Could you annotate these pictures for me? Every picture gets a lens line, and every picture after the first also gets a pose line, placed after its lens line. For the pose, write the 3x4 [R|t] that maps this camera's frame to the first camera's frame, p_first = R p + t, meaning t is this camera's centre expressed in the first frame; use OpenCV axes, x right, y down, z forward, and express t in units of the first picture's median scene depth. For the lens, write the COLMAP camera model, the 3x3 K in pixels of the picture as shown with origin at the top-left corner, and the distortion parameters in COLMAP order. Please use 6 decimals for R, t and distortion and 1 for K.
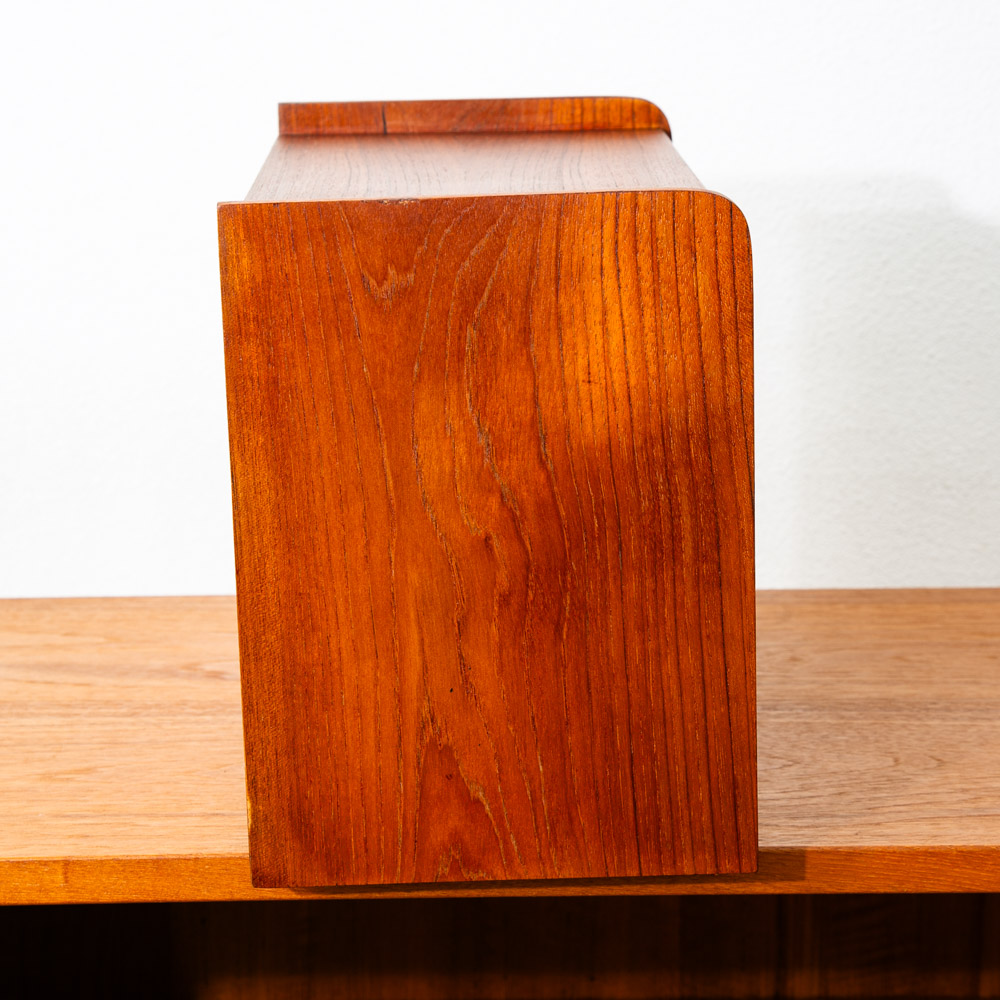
lens RADIAL K [[2694.6, 0, 496.8], [0, 2694.6, 465.1], [0, 0, 1]] dist [0.156200, 0.039997]
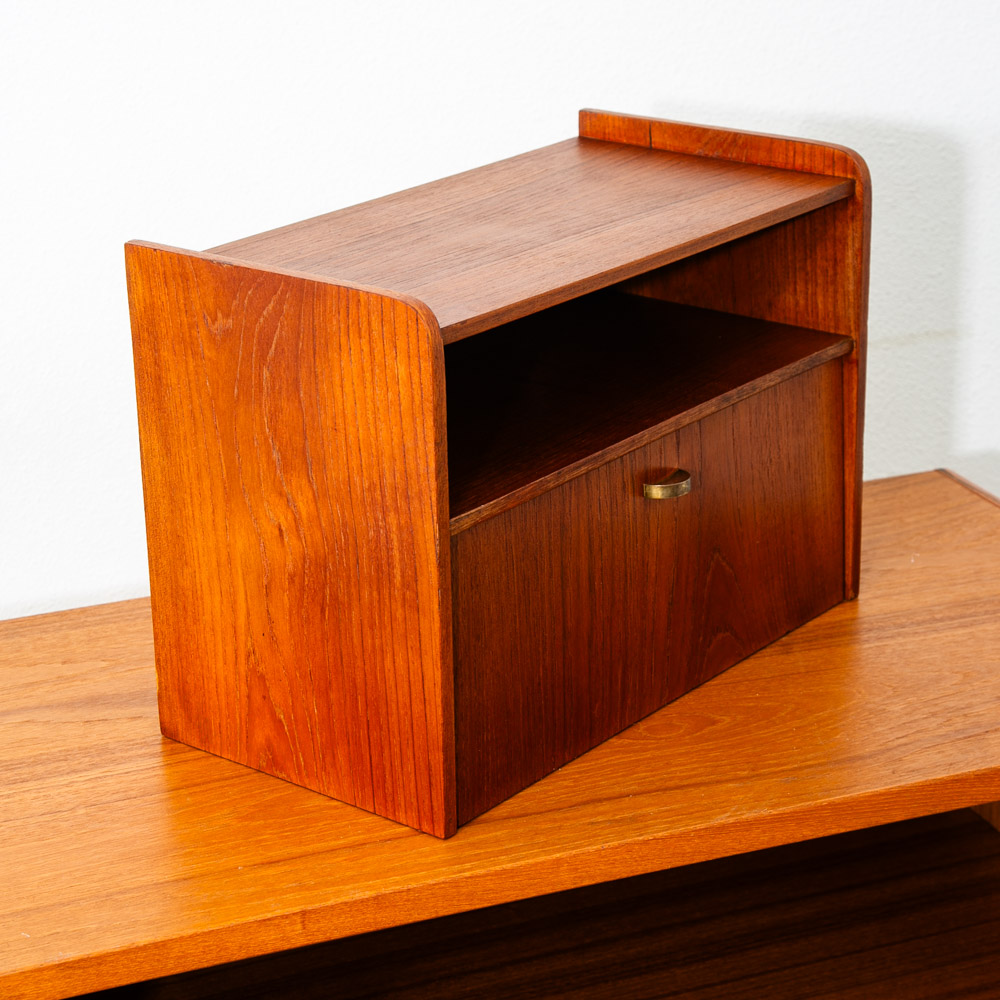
lens RADIAL K [[2542.7, 0, 500.0], [0, 2542.7, 500.0], [0, 0, 1]] dist [0.120245, -0.251103]
pose [[0.768297, 0.232551, -0.596356, 0.789994], [-0.144300, 0.970612, 0.192589, -0.233084], [0.623617, -0.061912, 0.779275, 0.118207]]
